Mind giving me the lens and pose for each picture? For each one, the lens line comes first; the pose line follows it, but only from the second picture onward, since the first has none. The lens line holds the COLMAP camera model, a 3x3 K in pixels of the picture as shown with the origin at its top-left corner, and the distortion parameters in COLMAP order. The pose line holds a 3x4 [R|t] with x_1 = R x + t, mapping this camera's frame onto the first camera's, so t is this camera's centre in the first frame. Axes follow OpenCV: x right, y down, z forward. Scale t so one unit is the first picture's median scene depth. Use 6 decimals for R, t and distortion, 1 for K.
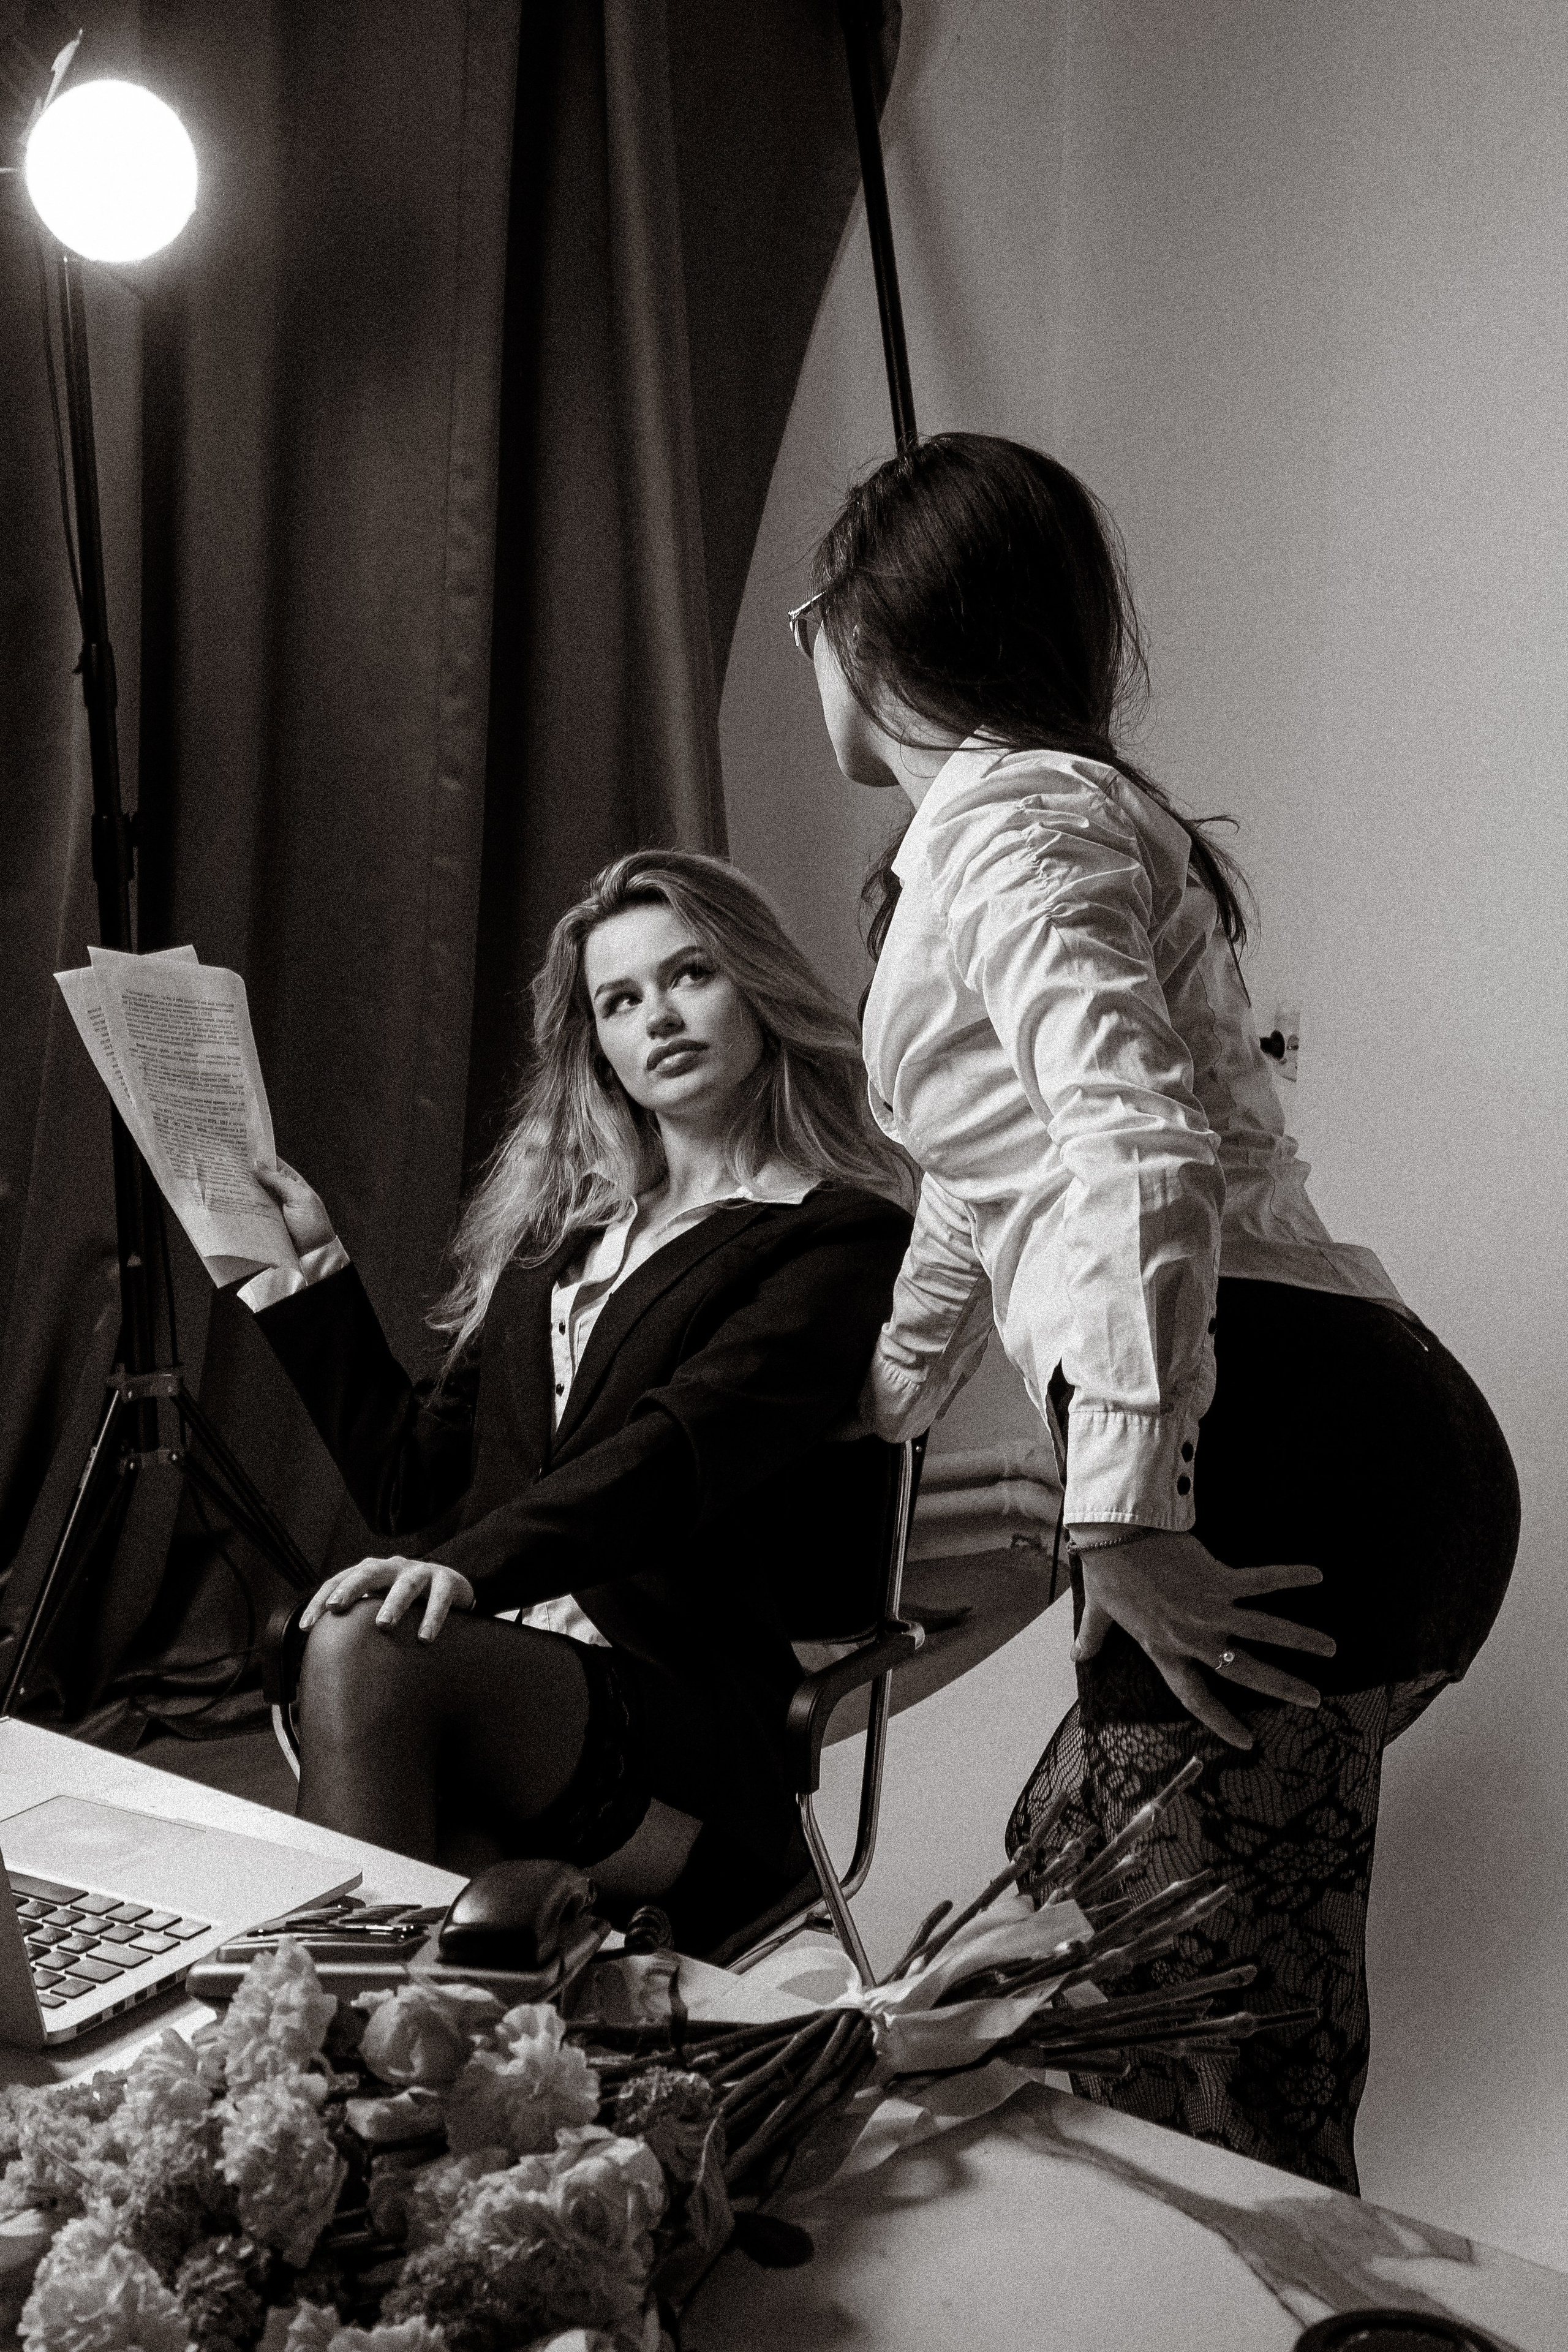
lens RADIAL K [[3272.1, 0, 724.3], [0, 3272.1, 1179.2], [0, 0, 1]] dist [-0.035038, 0.623679]
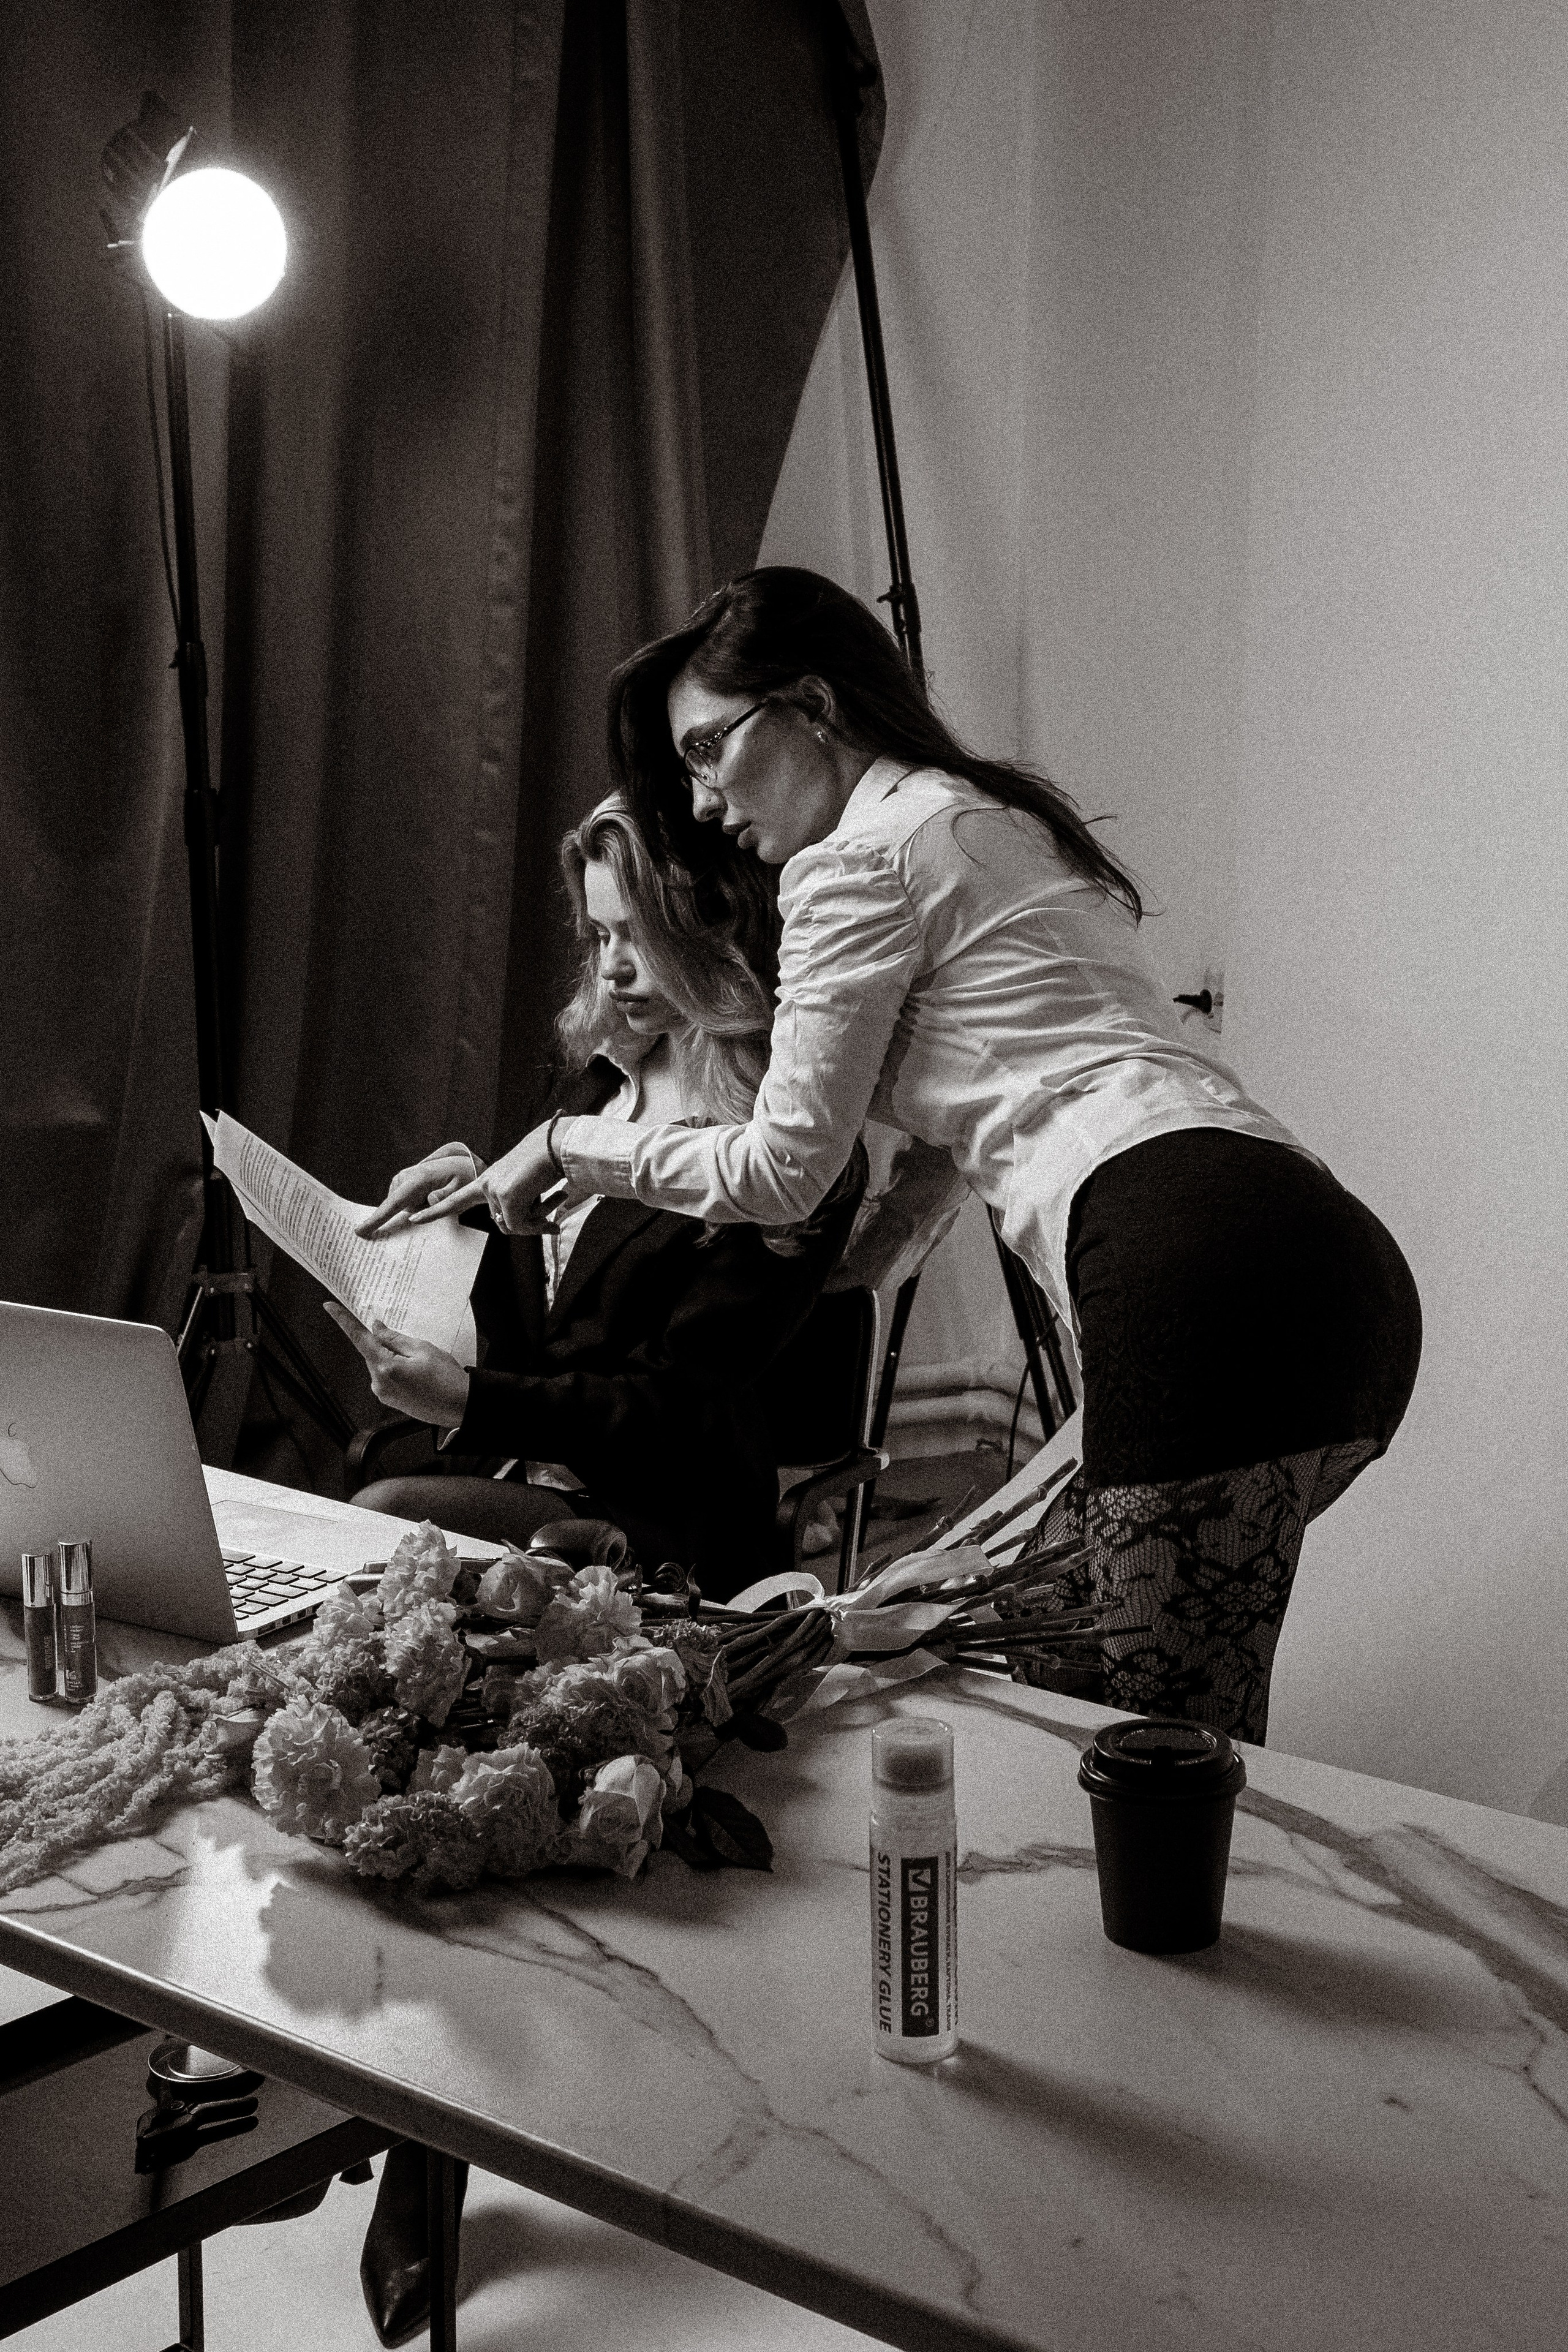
lens RADIAL K [[3134.9, 0, 784.0], [0, 3134.9, 1176.0], [0, 0, 1]] dist [0.023361, -0.003851]
pose [[0.999783, 0.007185, 0.019543, -0.003208], [-0.007210, 0.999973, 0.001219, 0.075900], [-0.019533, -0.001359, 0.999808, -0.390645]]
